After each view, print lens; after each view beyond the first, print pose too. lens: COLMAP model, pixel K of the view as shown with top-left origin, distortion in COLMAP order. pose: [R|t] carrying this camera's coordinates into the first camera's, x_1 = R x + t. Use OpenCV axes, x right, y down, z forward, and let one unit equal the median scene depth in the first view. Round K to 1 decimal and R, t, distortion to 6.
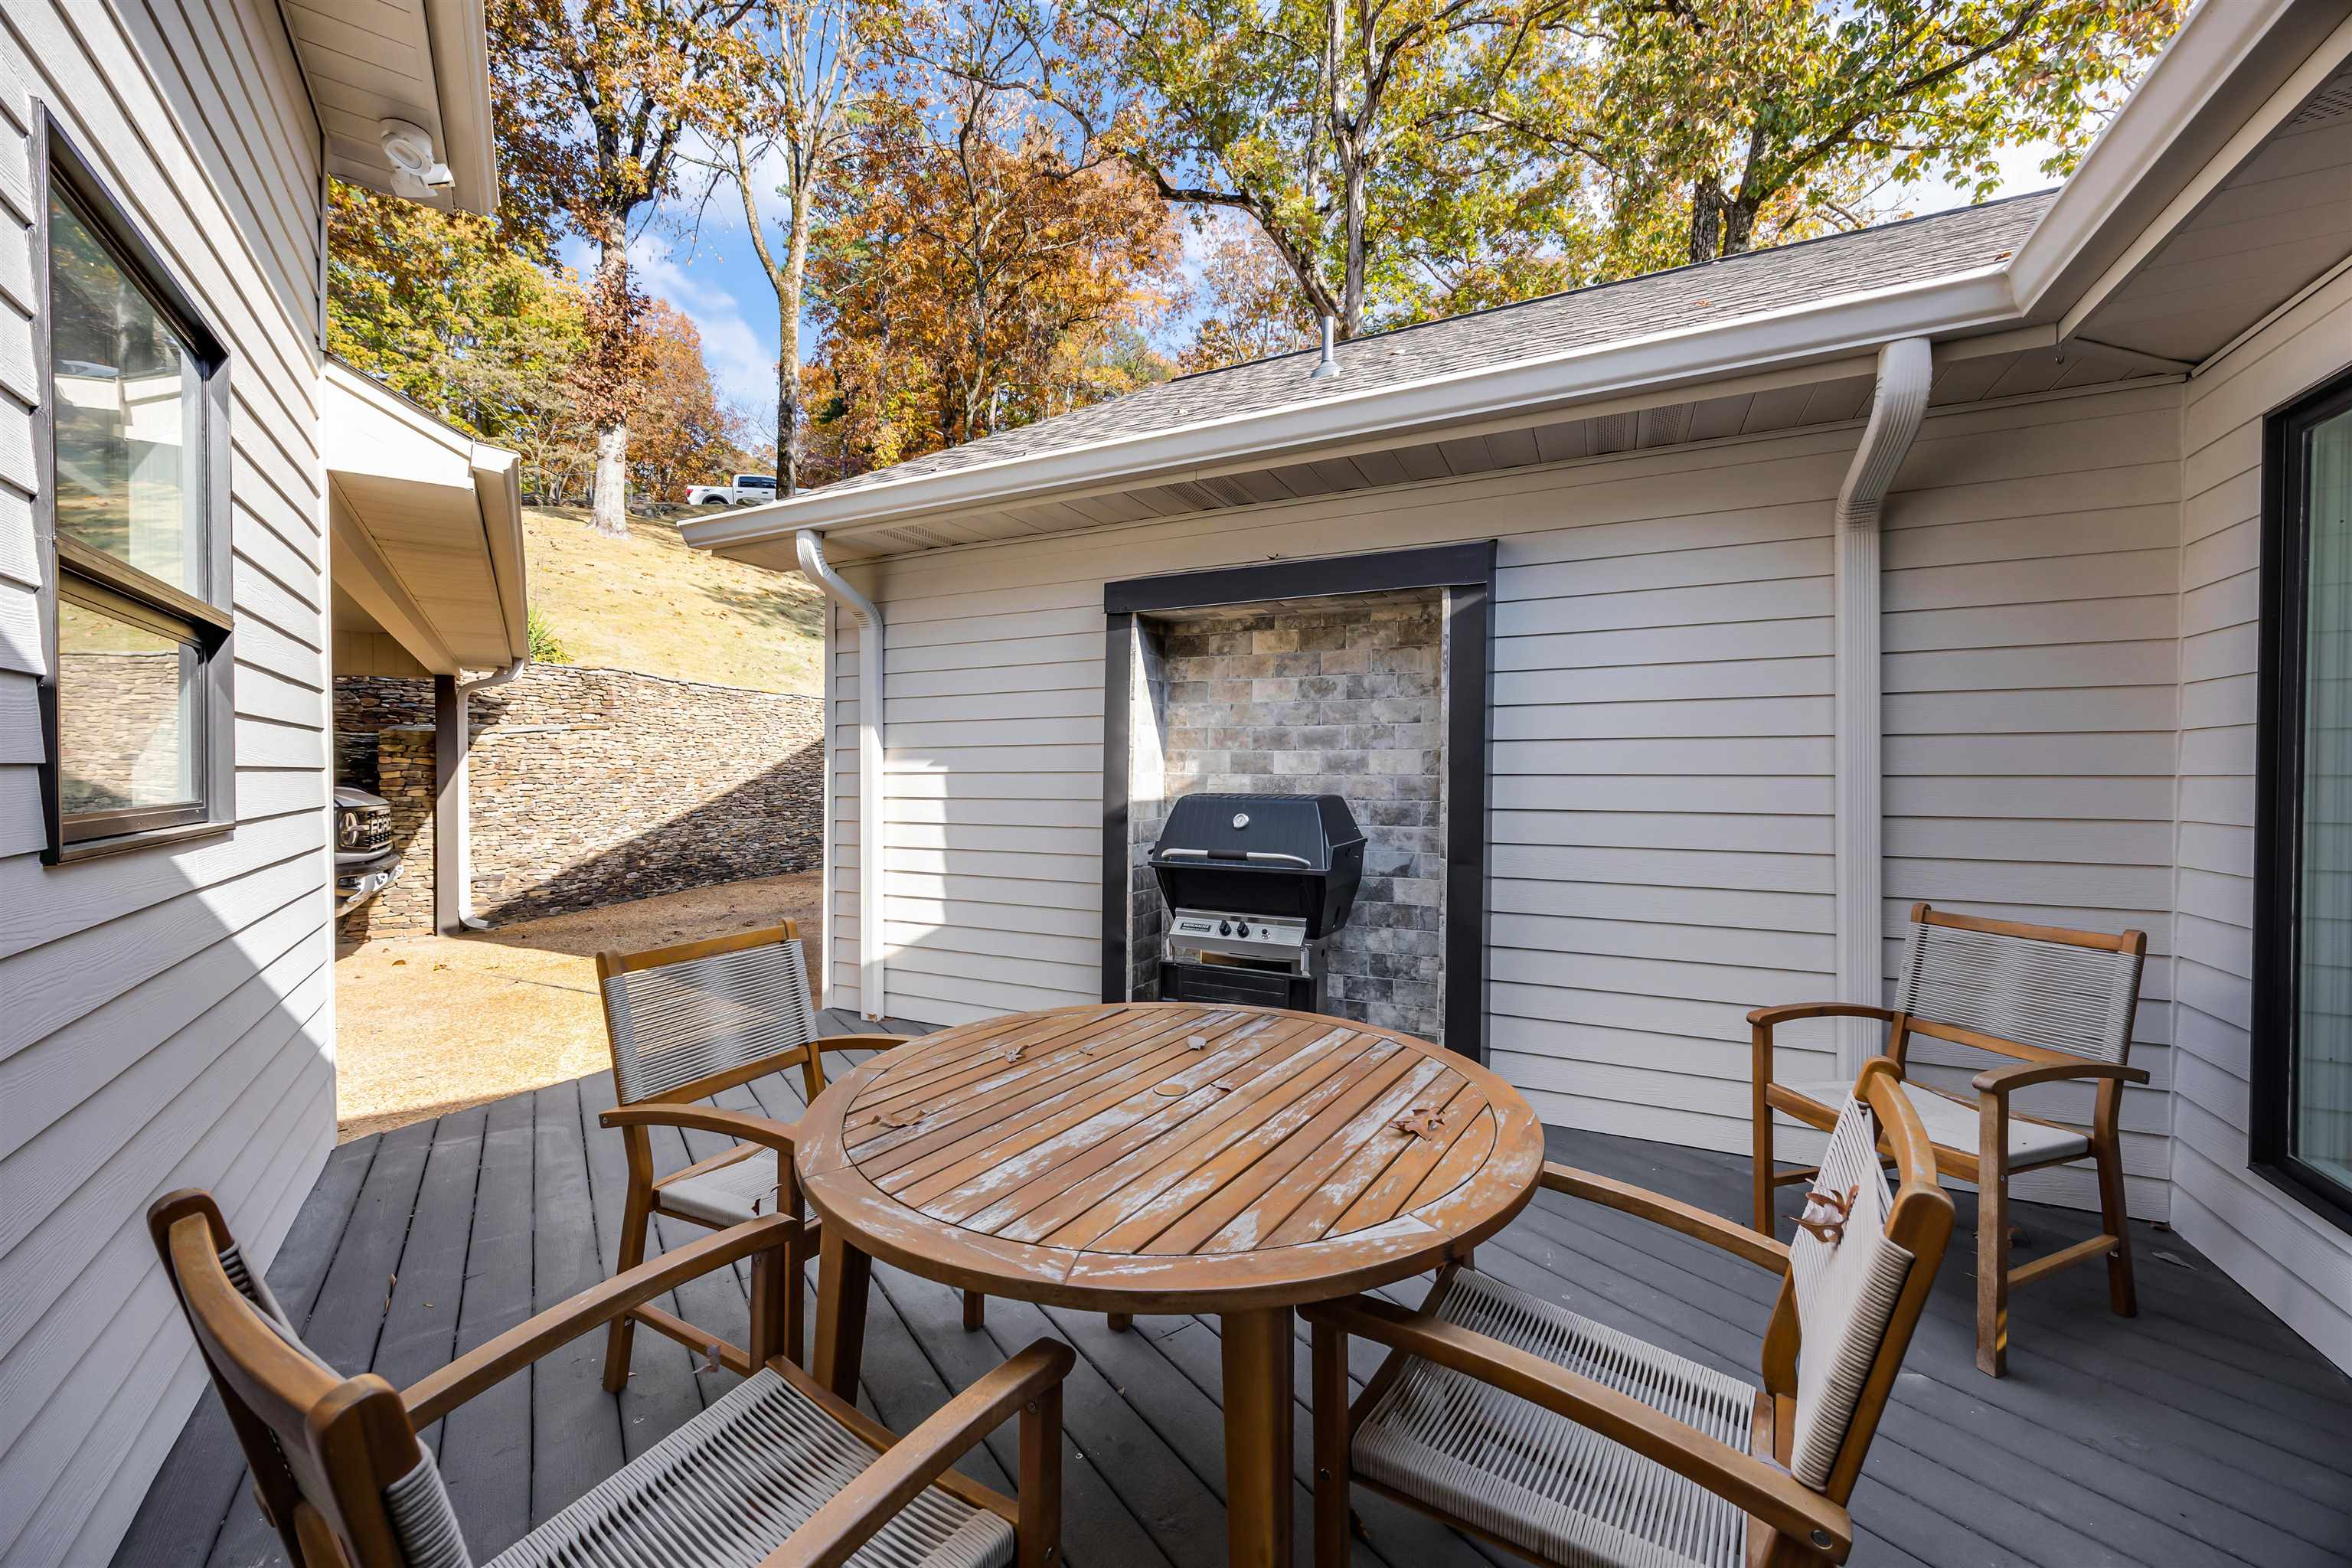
lens RADIAL K [[891.0, 0, 1176.0], [0, 891.0, 784.0], [0, 0, 1]] dist [-0.002630, 0.000764]
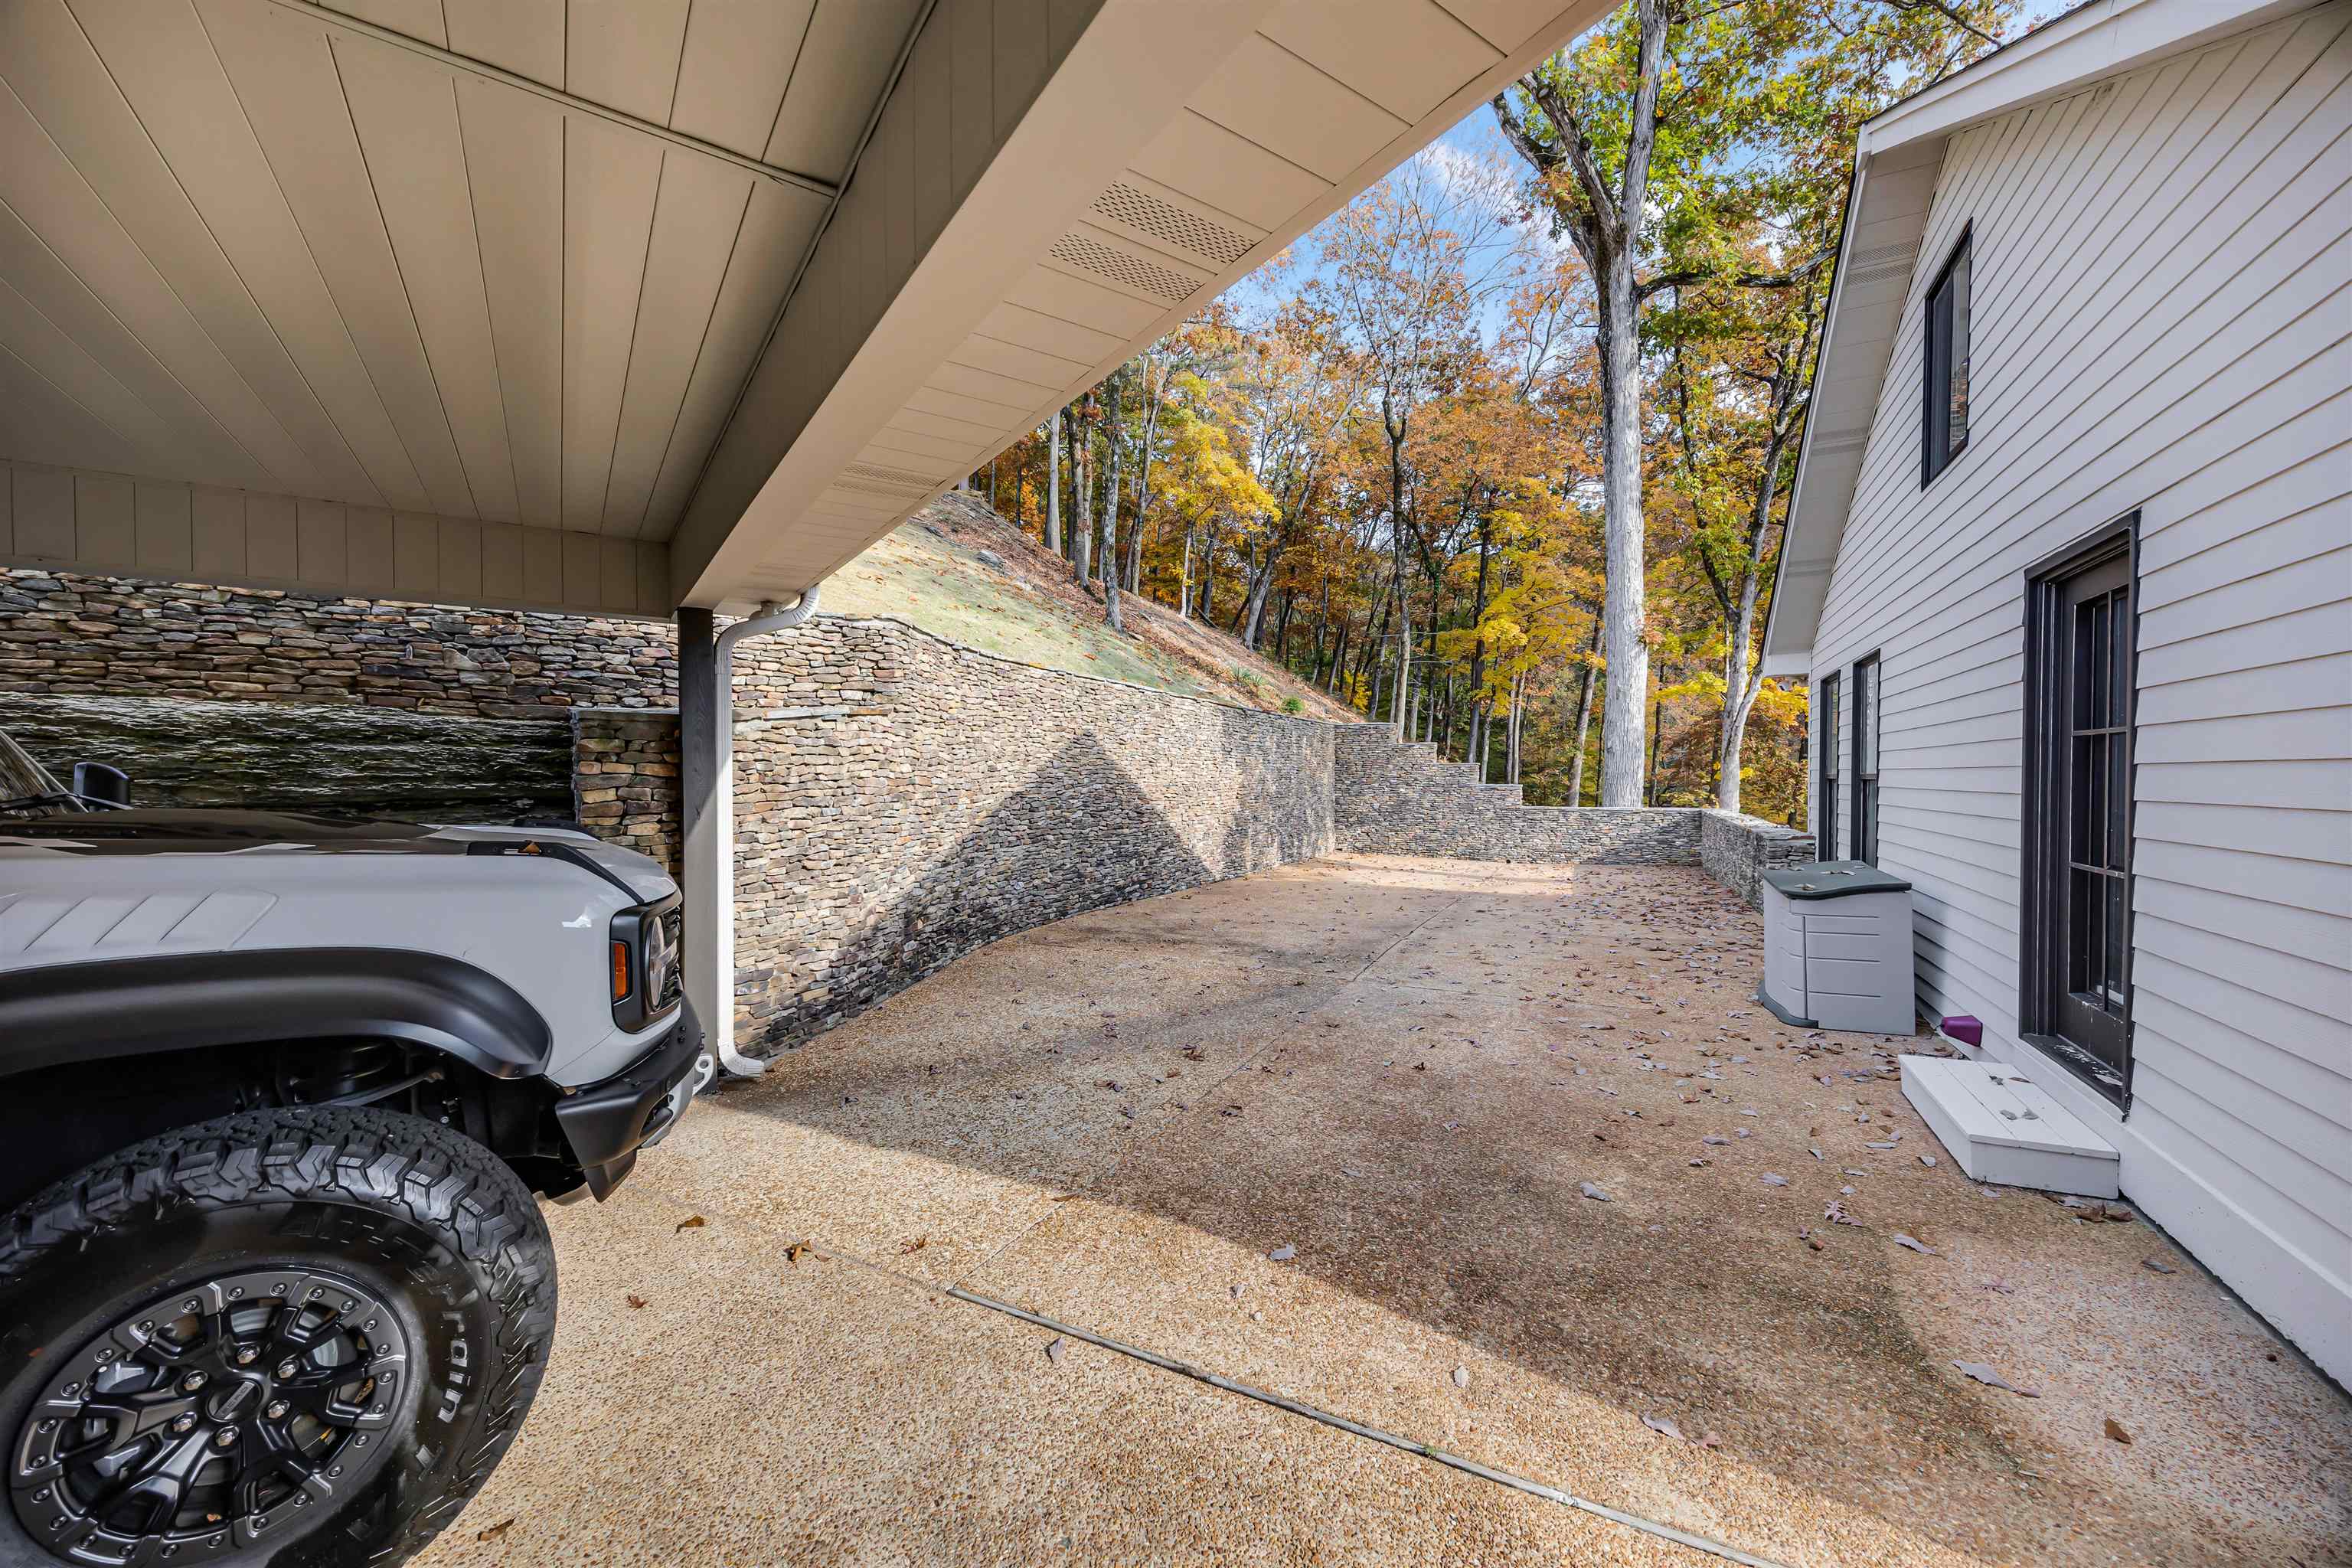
lens RADIAL K [[891.0, 0, 1176.0], [0, 891.0, 784.0], [0, 0, 1]] dist [-0.002630, 0.000764]
pose [[0.999826, -0.001869, -0.018571, -0.423354], [0.001891, 0.999998, 0.001172, -0.013738], [0.018569, -0.001207, 0.999827, 0.380668]]
